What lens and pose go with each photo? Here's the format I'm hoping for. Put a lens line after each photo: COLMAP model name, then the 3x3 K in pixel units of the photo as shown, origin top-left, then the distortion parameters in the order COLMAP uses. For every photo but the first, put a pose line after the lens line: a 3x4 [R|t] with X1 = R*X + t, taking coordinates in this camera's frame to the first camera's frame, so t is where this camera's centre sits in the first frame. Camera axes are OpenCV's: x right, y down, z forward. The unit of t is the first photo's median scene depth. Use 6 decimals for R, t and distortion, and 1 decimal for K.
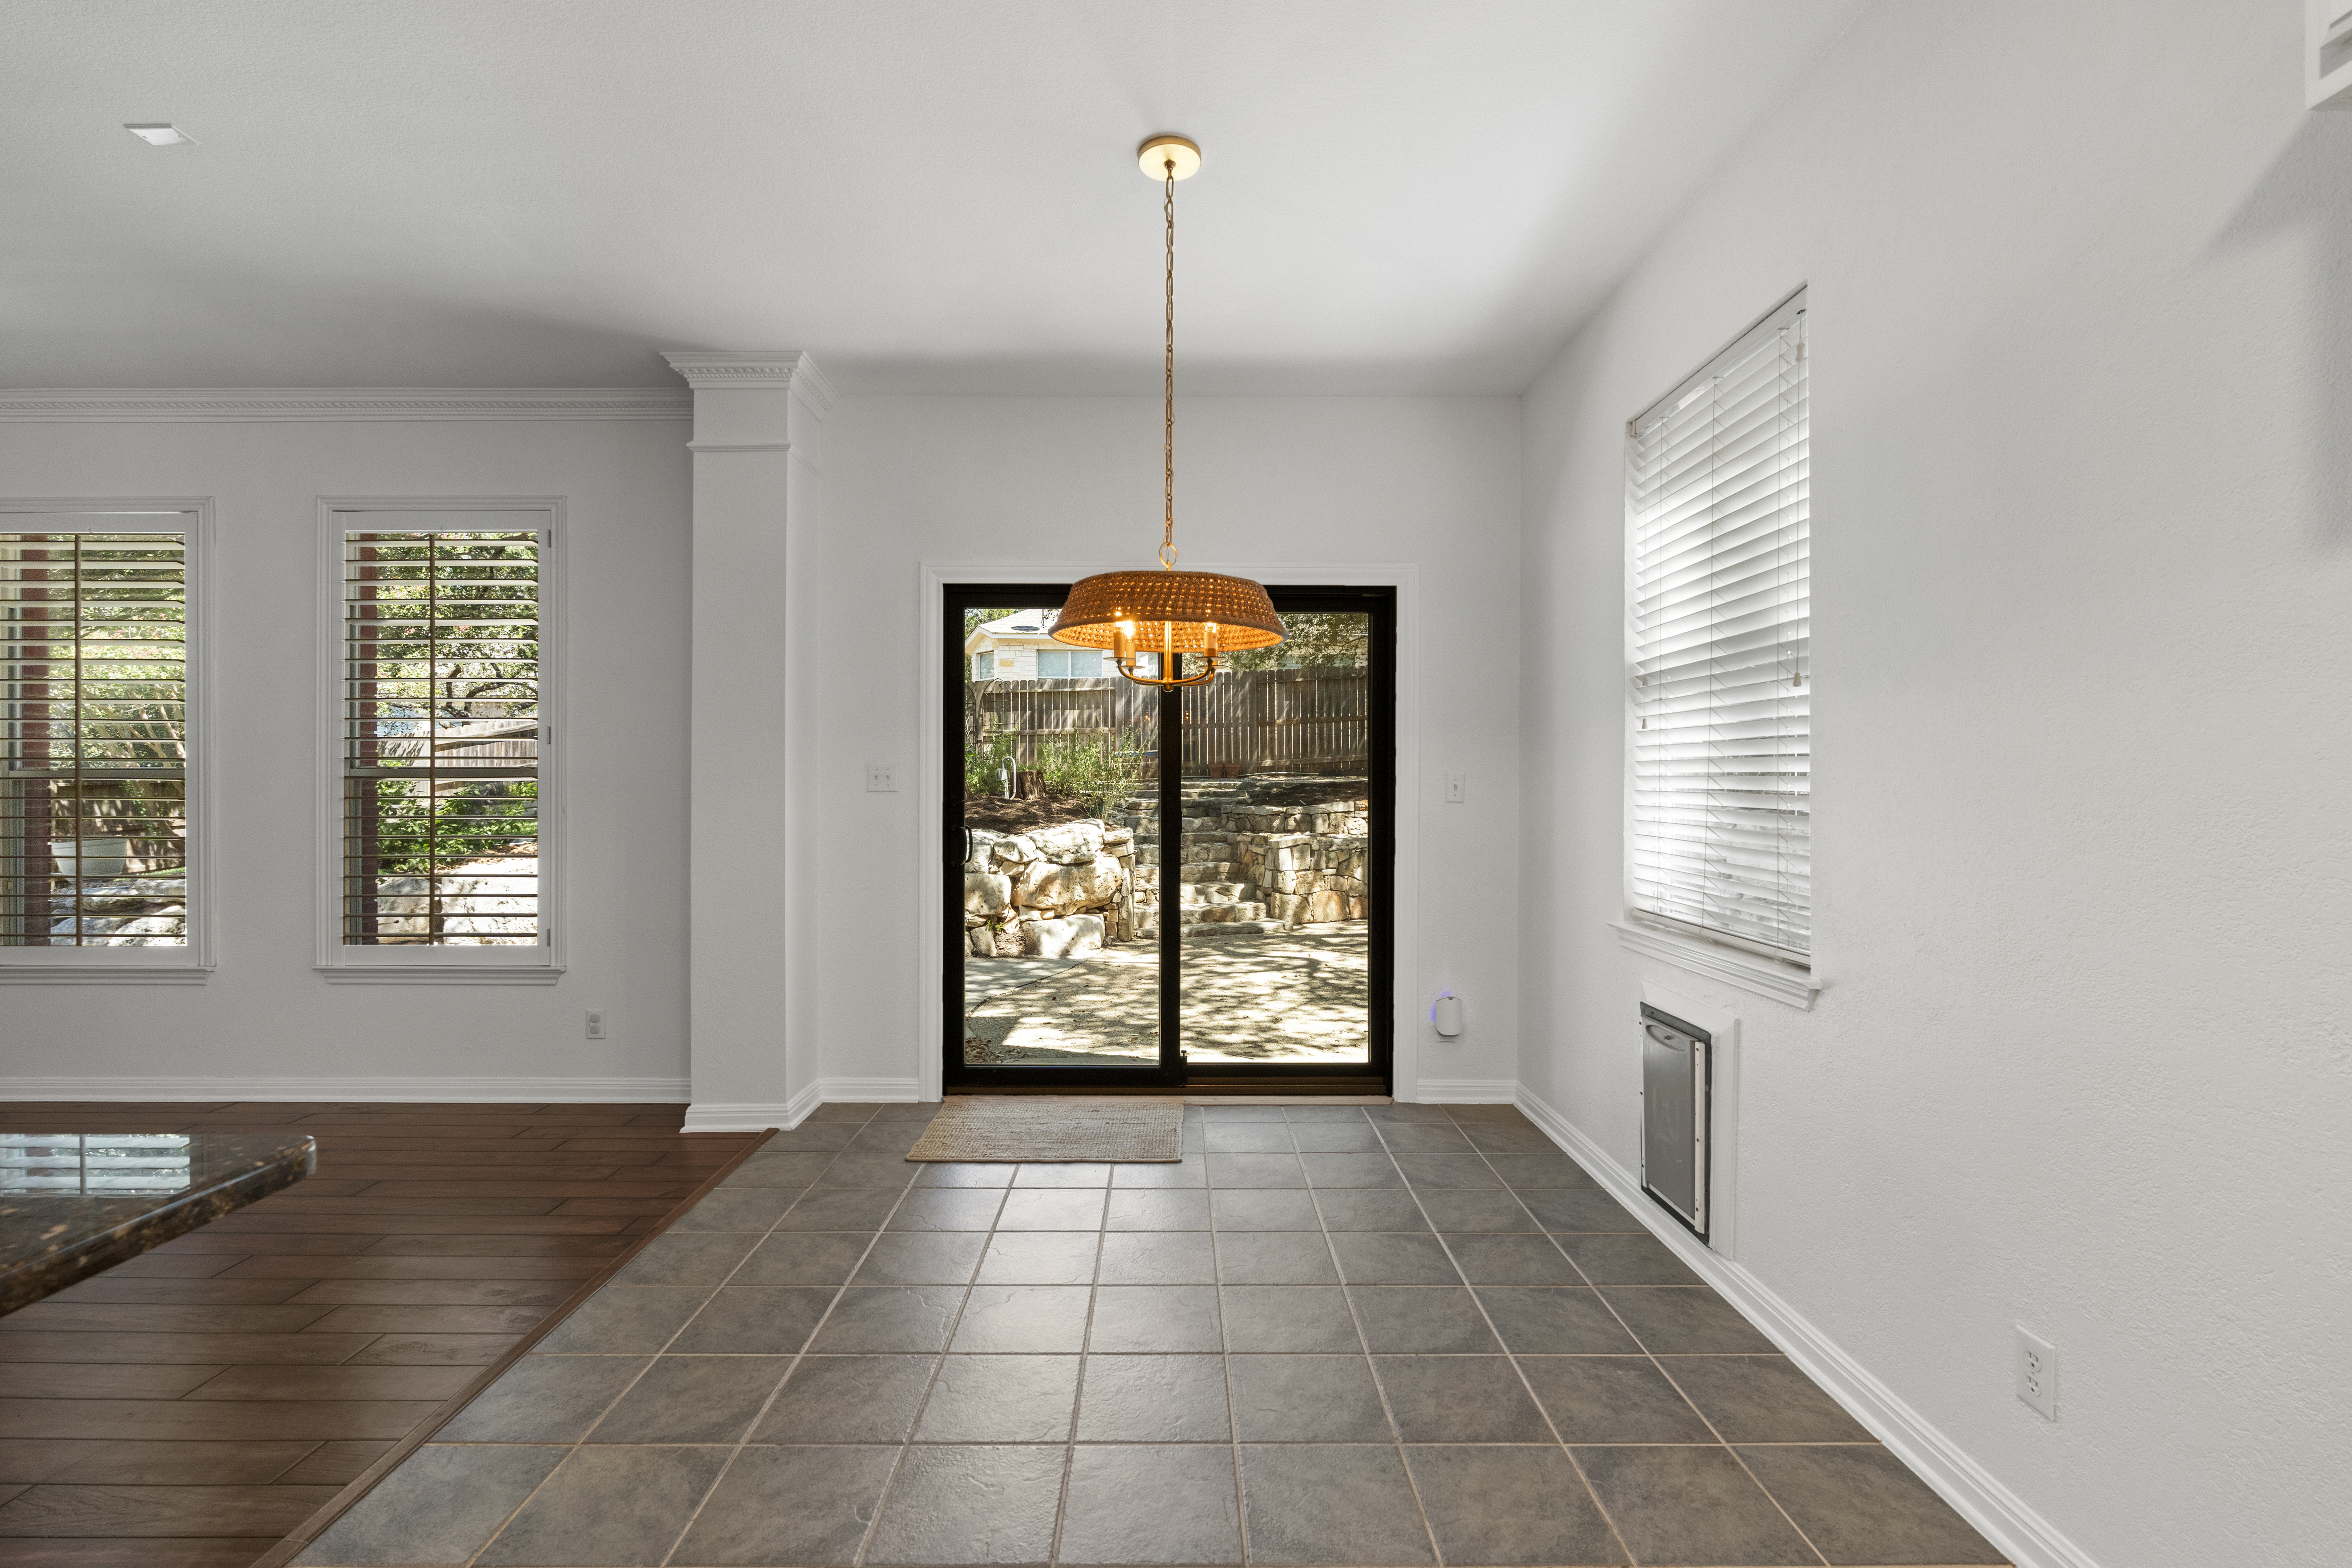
lens RADIAL K [[1036.1, 0, 1183.6], [0, 1036.1, 781.0], [0, 0, 1]] dist [-0.004879, -0.000428]
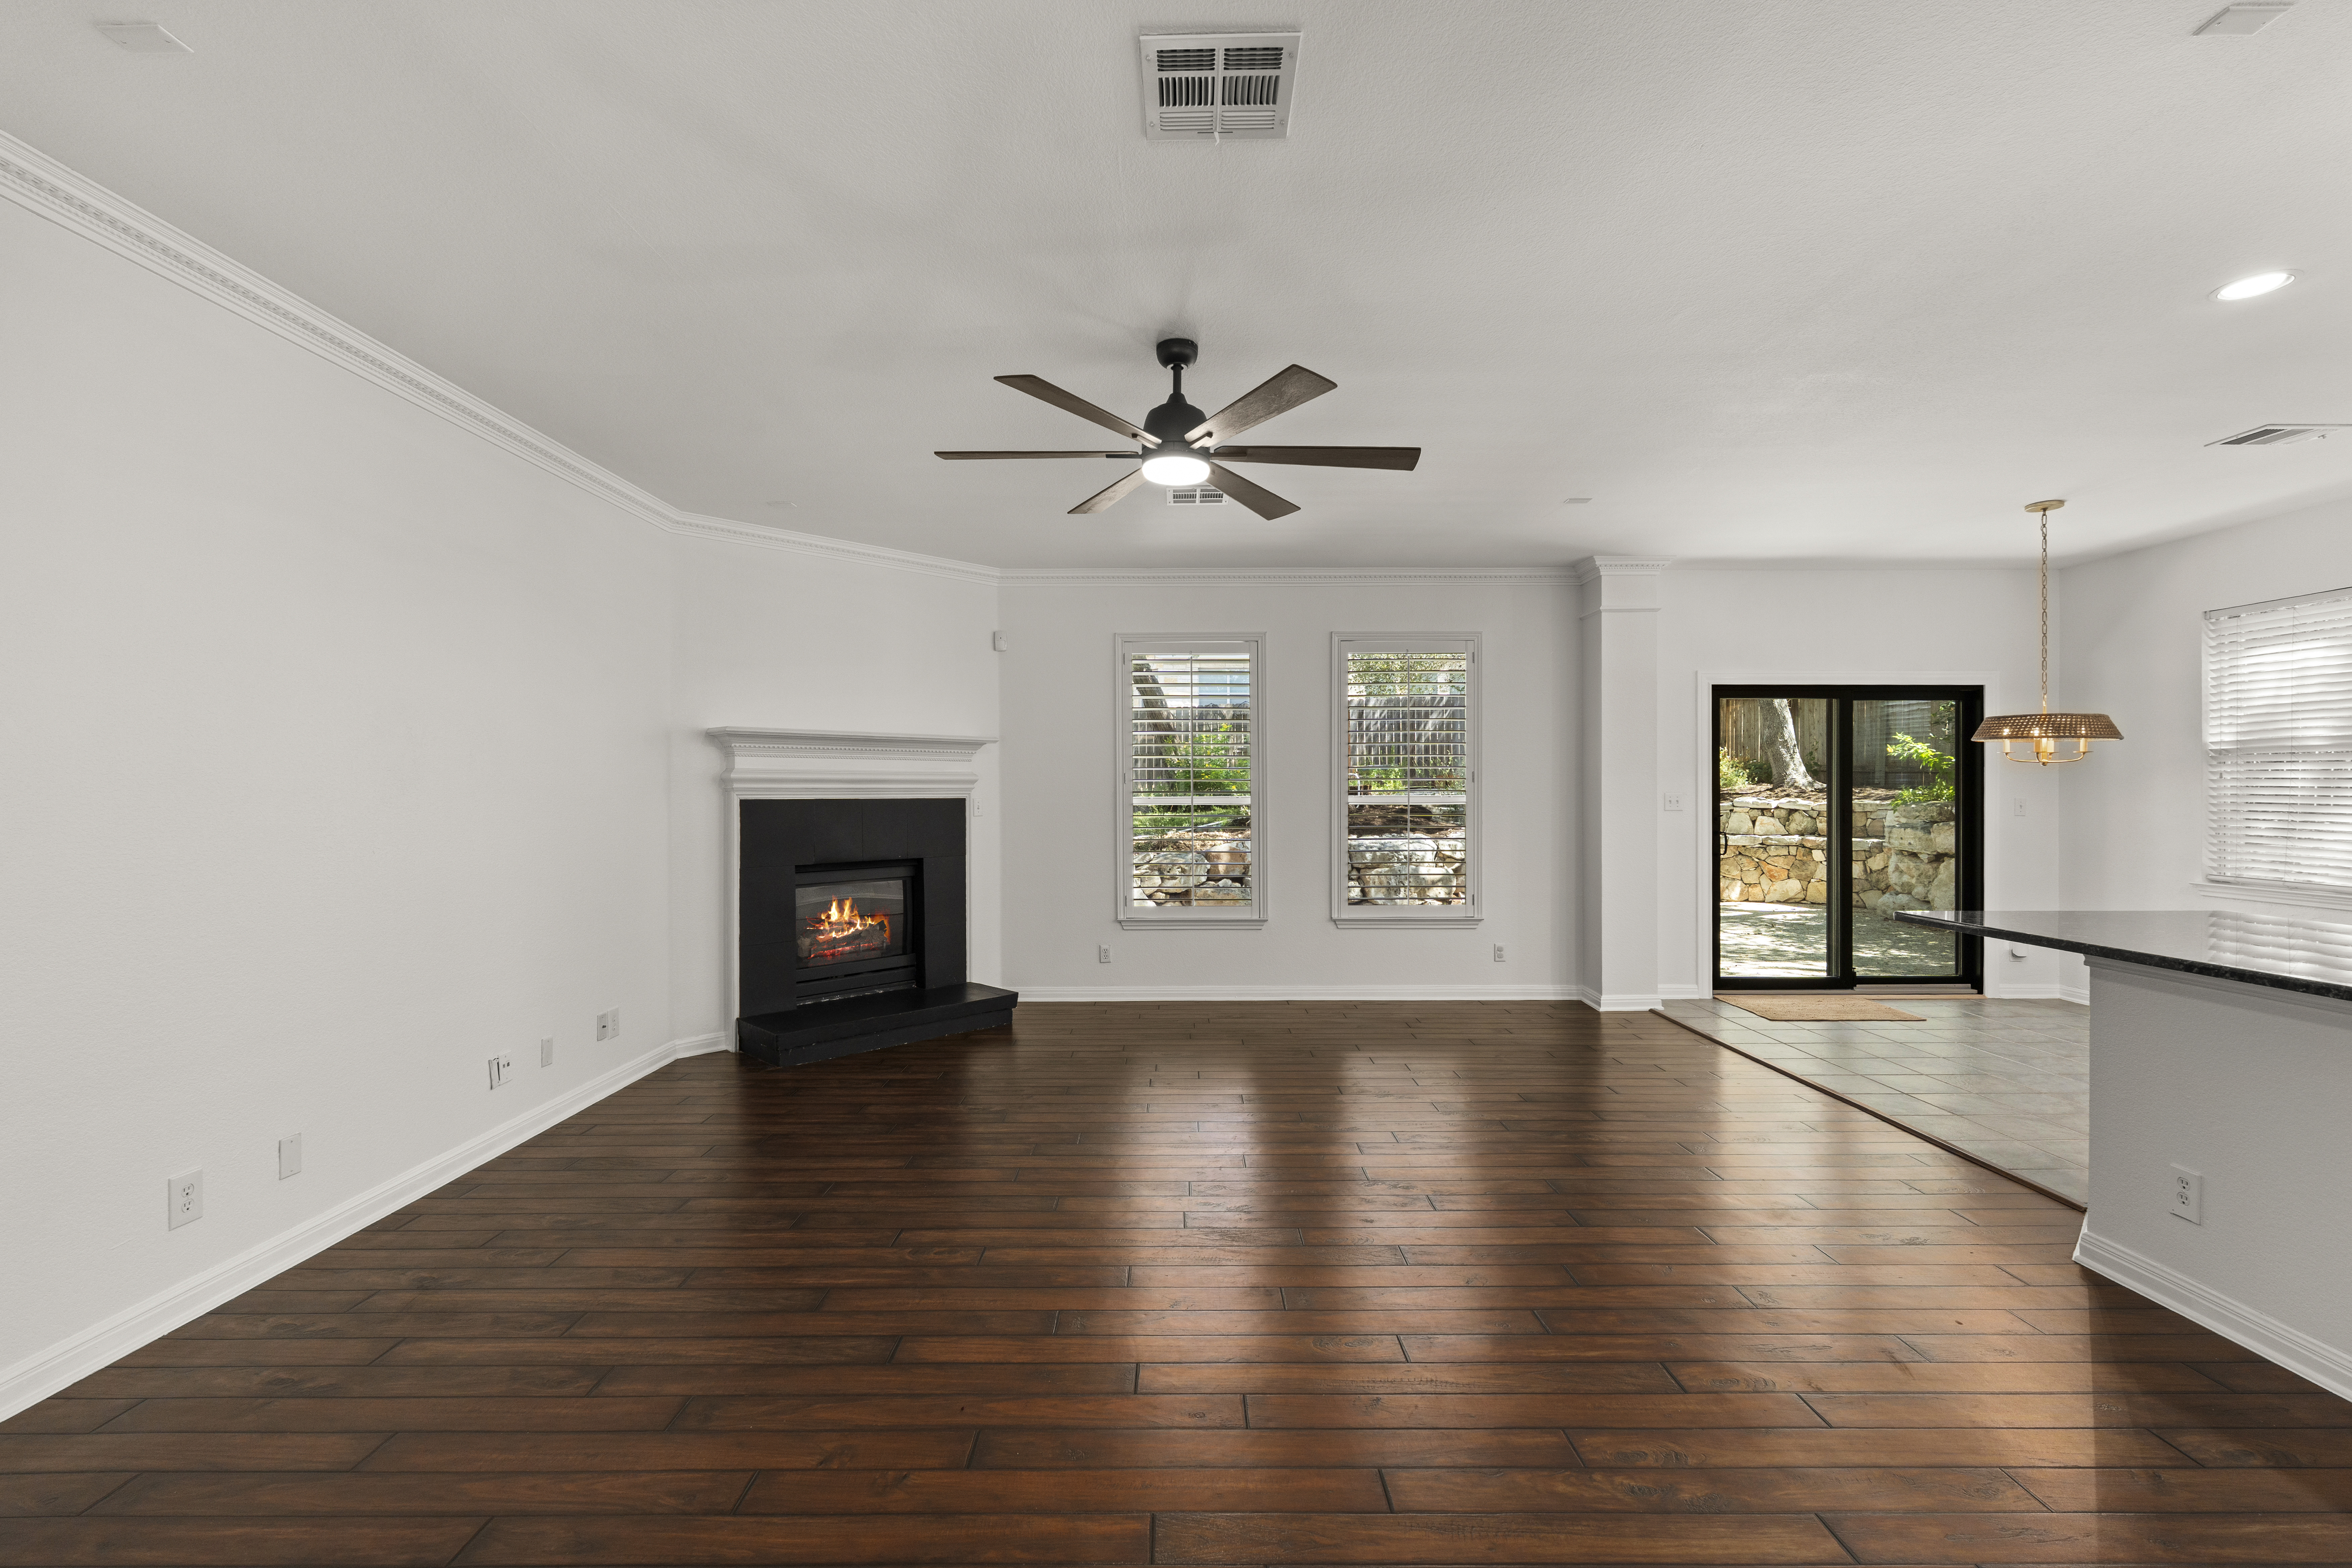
lens RADIAL K [[1036.2, 0, 1183.6], [0, 1036.2, 781.0], [0, 0, 1]] dist [-0.004879, -0.000428]
pose [[0.999987, -0.002081, 0.004635, -1.080863], [0.002156, 0.999864, -0.016353, -0.011258], [-0.004600, 0.016363, 0.999856, -0.646526]]
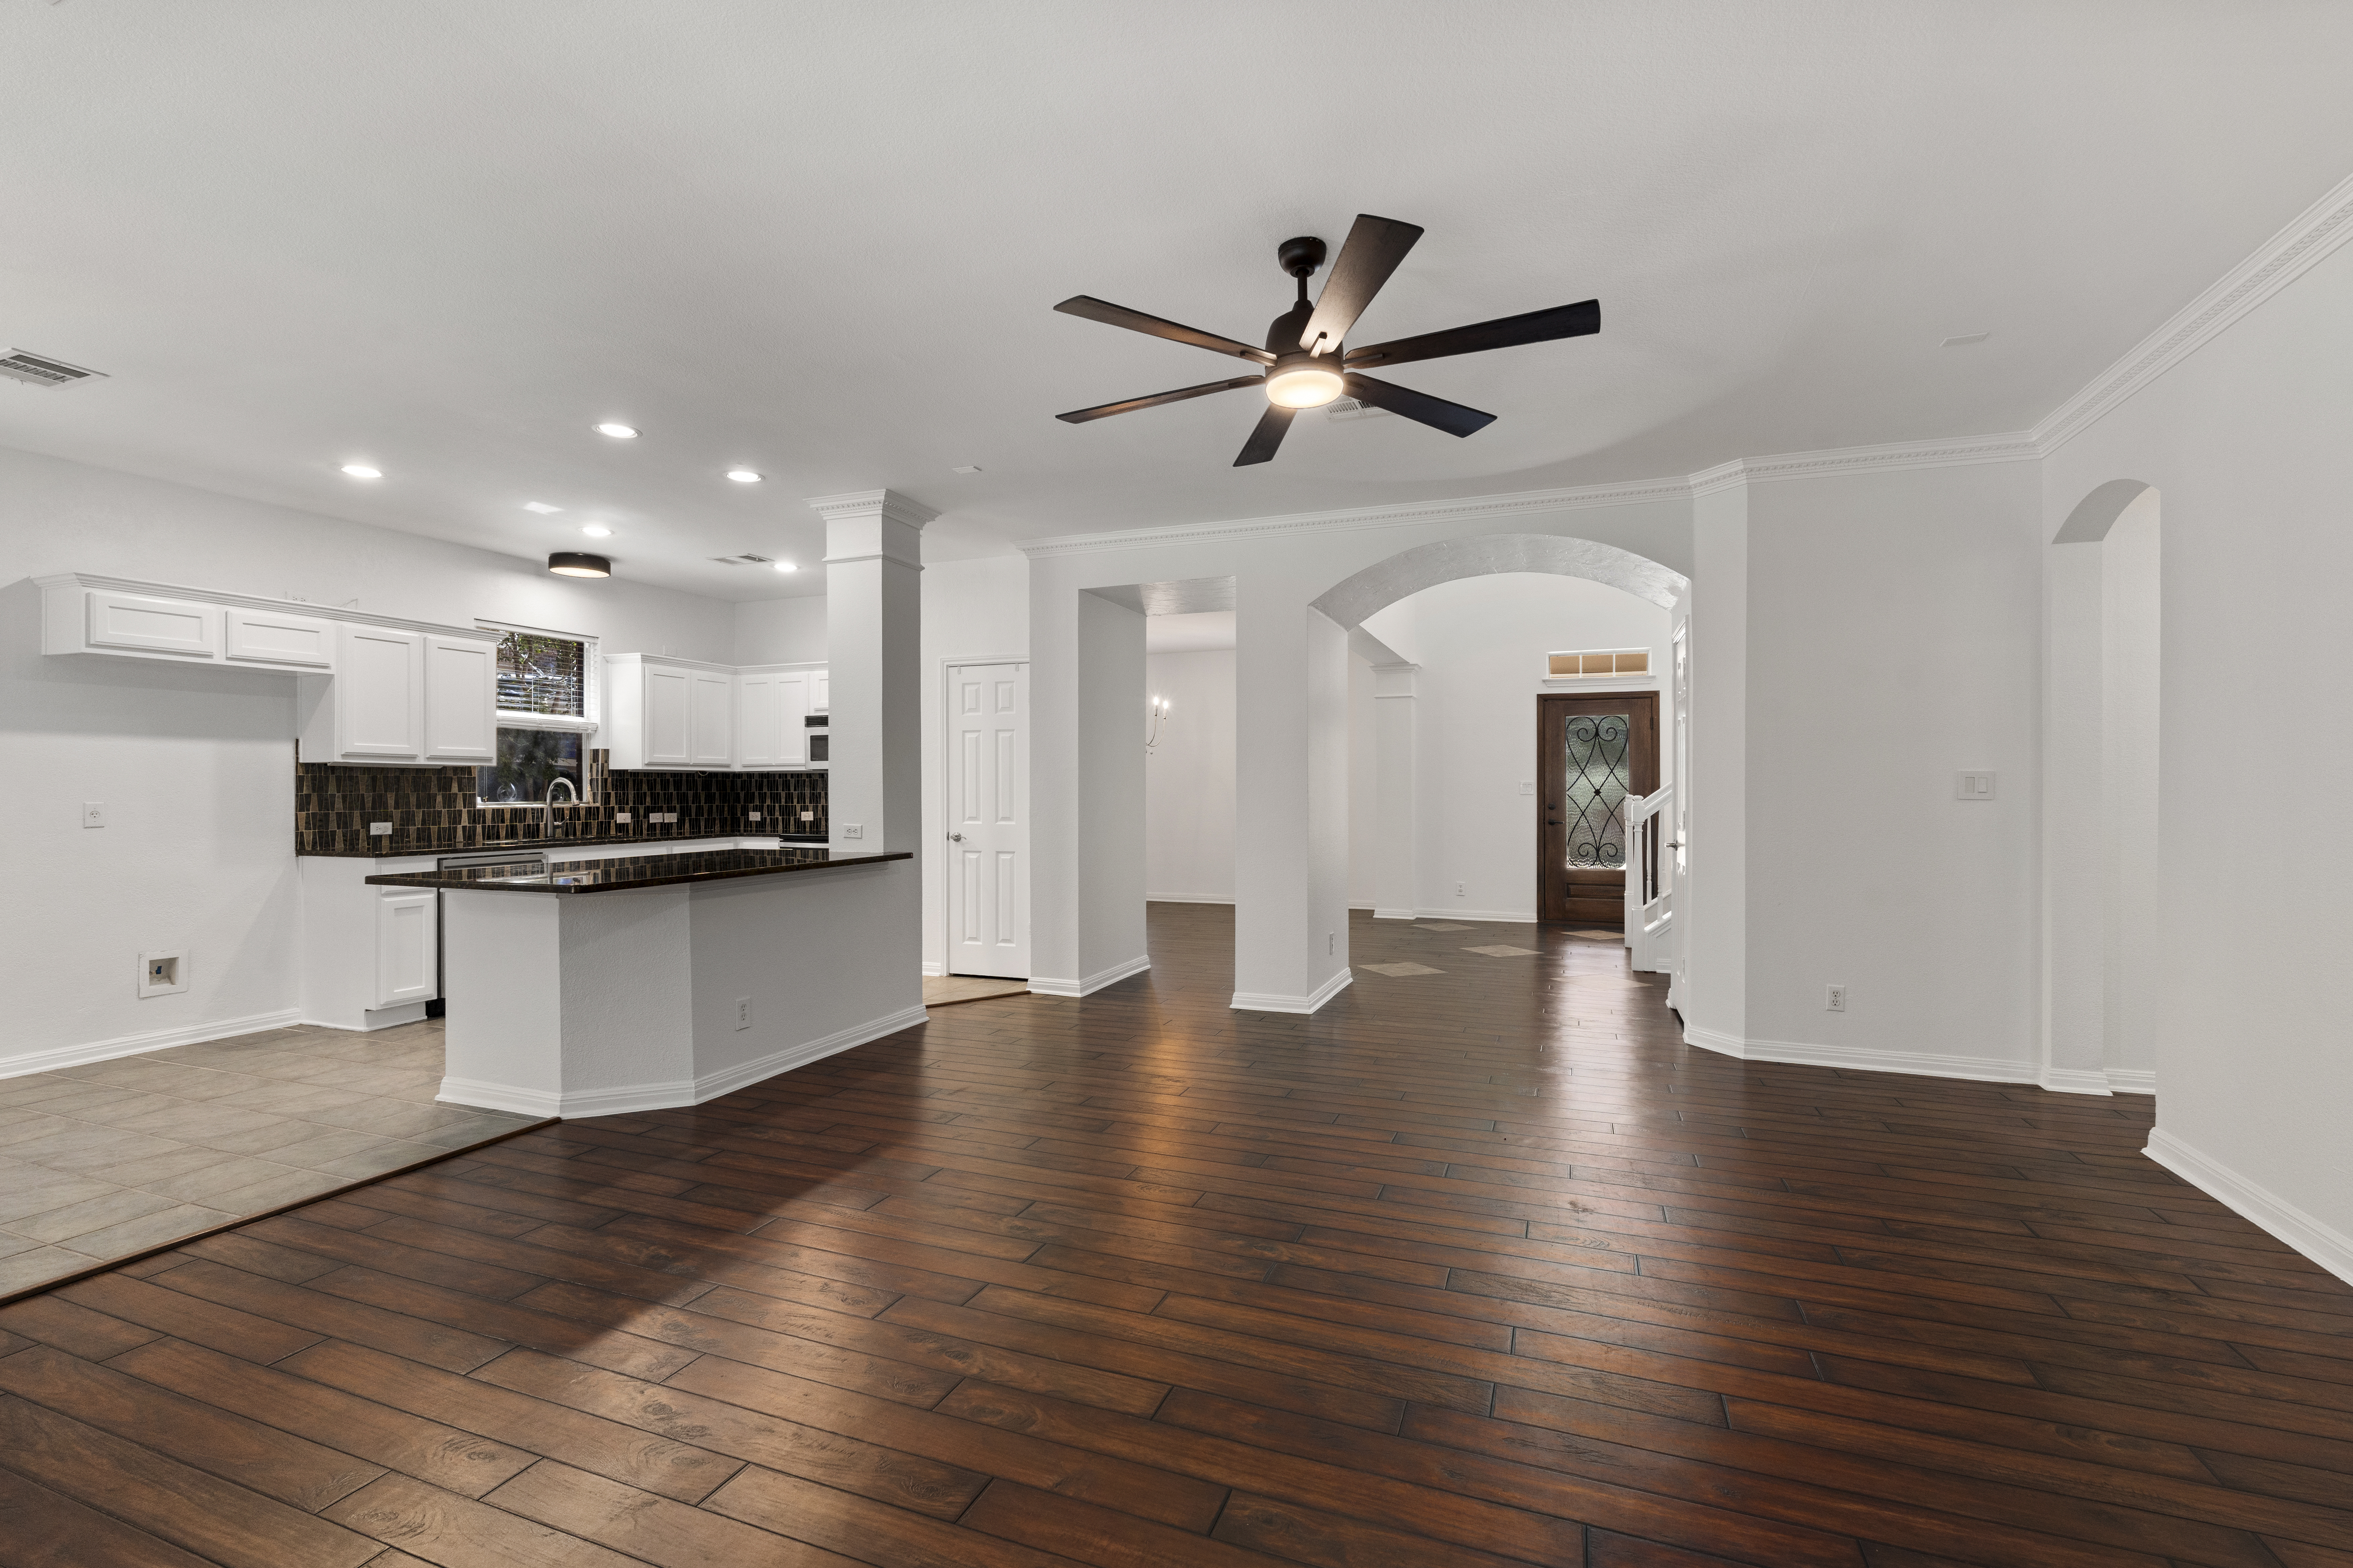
lens RADIAL K [[1046.1, 0, 1176.5], [0, 1046.1, 784.0], [0, 0, 1]] dist [-0.004353, -0.000552]
pose [[-0.934269, 0.003335, 0.356552, -1.254843], [0.004160, 0.999990, 0.001547, 0.002127], [-0.356543, 0.002929, -0.934274, 0.860666]]
